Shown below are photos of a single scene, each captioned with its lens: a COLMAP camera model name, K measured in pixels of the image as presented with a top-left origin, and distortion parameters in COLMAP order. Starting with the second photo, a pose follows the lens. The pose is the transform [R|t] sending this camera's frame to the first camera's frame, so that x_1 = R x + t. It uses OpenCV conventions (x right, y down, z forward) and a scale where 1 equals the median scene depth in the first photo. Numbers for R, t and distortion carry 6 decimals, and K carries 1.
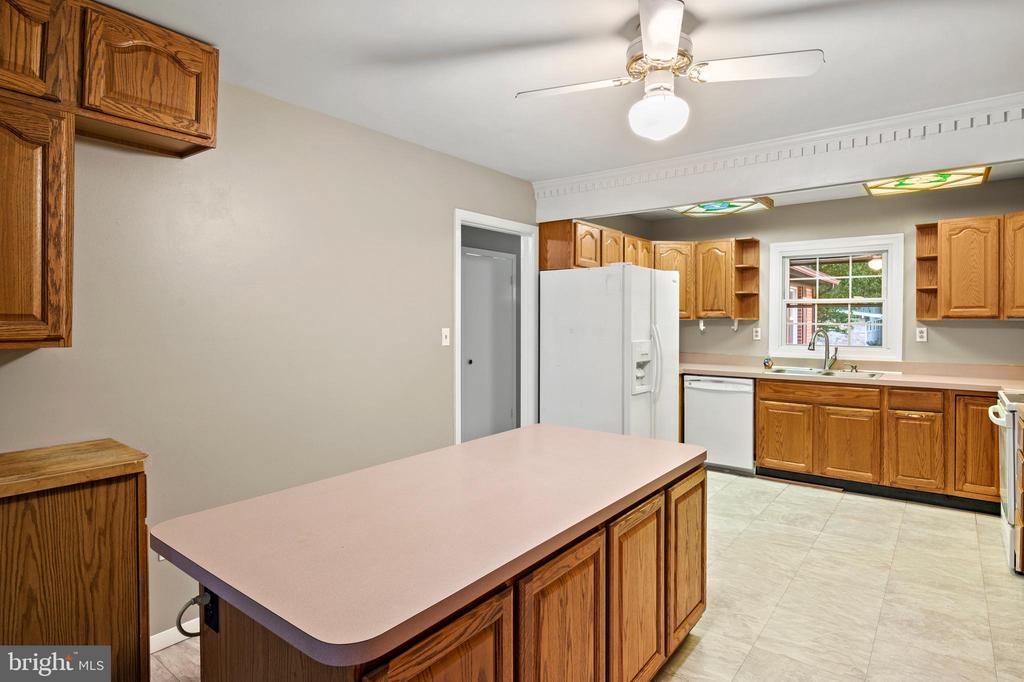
lens RADIAL K [[555.2, 0, 509.9], [0, 555.2, 324.0], [0, 0, 1]] dist [0.002433, -0.008206]
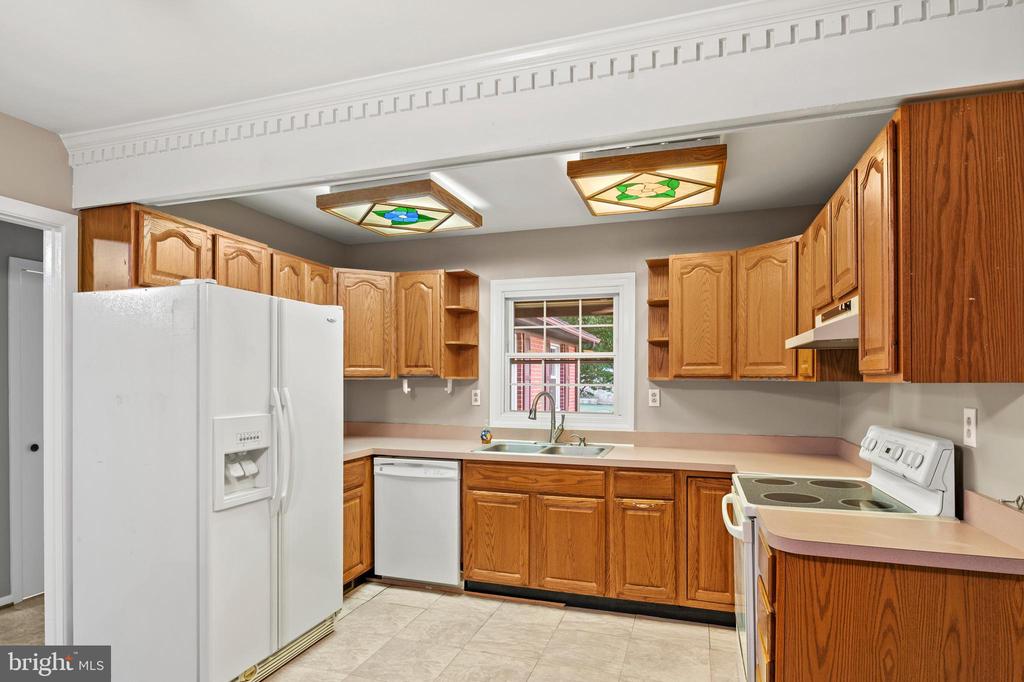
lens RADIAL K [[561.0, 0, 509.9], [0, 561.0, 378.4], [0, 0, 1]] dist [-0.002157, -0.001737]
pose [[0.938750, 0.000713, 0.344598, 0.271153], [0.001405, 0.999982, -0.005896, -0.005014], [-0.344596, 0.006019, 0.938732, 0.313016]]
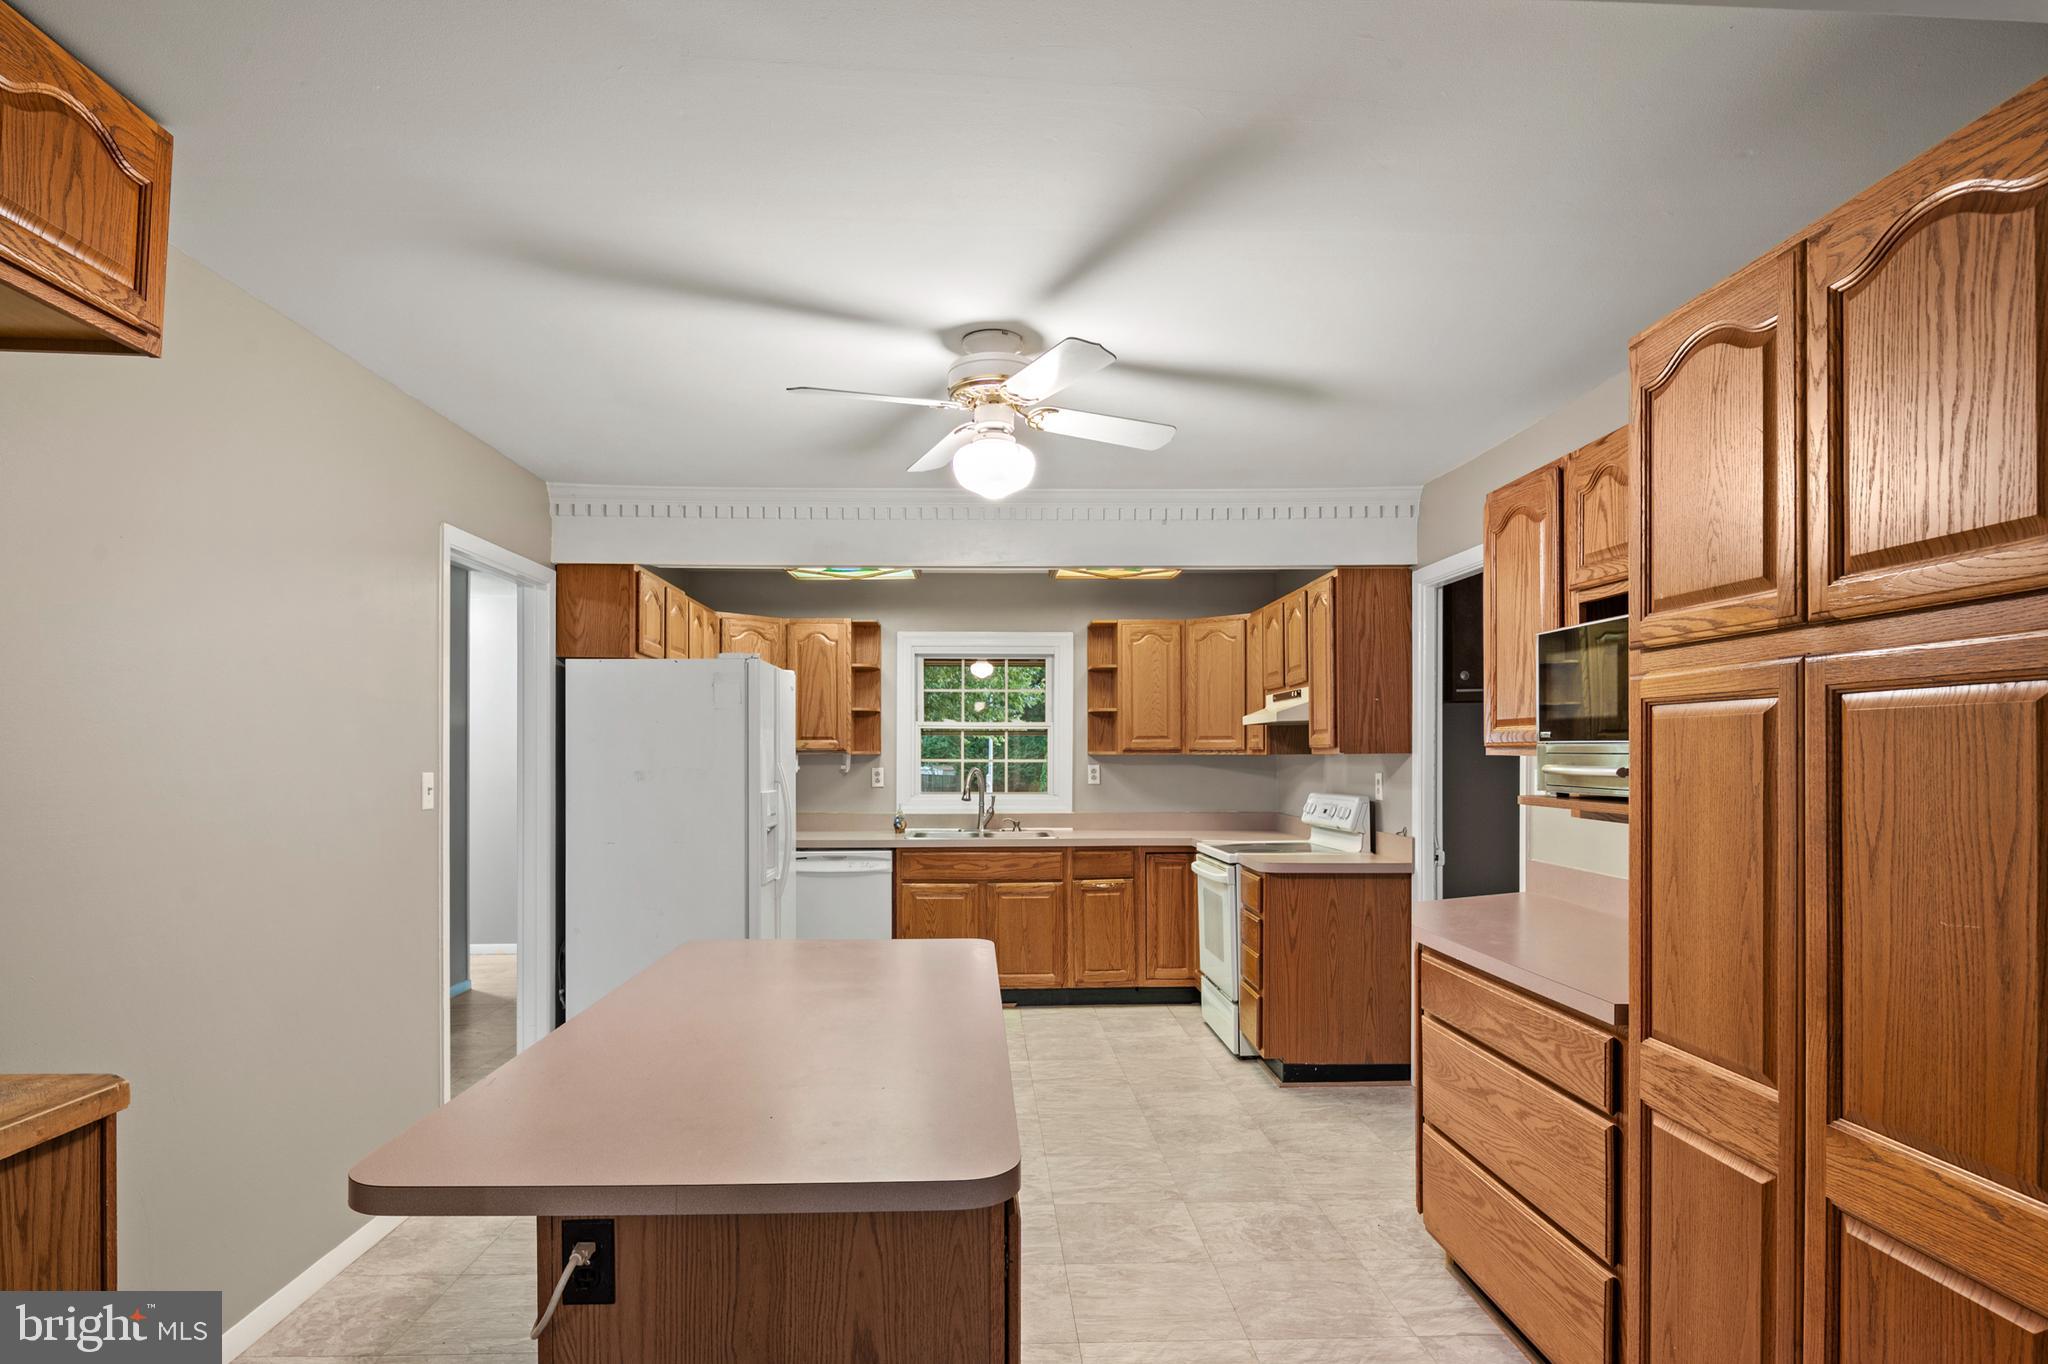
lens RADIAL K [[1117.9, 0, 1022.4], [0, 1117.9, 746.2], [0, 0, 1]] dist [-0.004393, -0.001863]
pose [[0.758312, 0.003670, 0.651882, -0.290108], [0.006287, 0.999896, -0.012943, 0.000484], [-0.651862, 0.013914, 0.758210, -0.045998]]
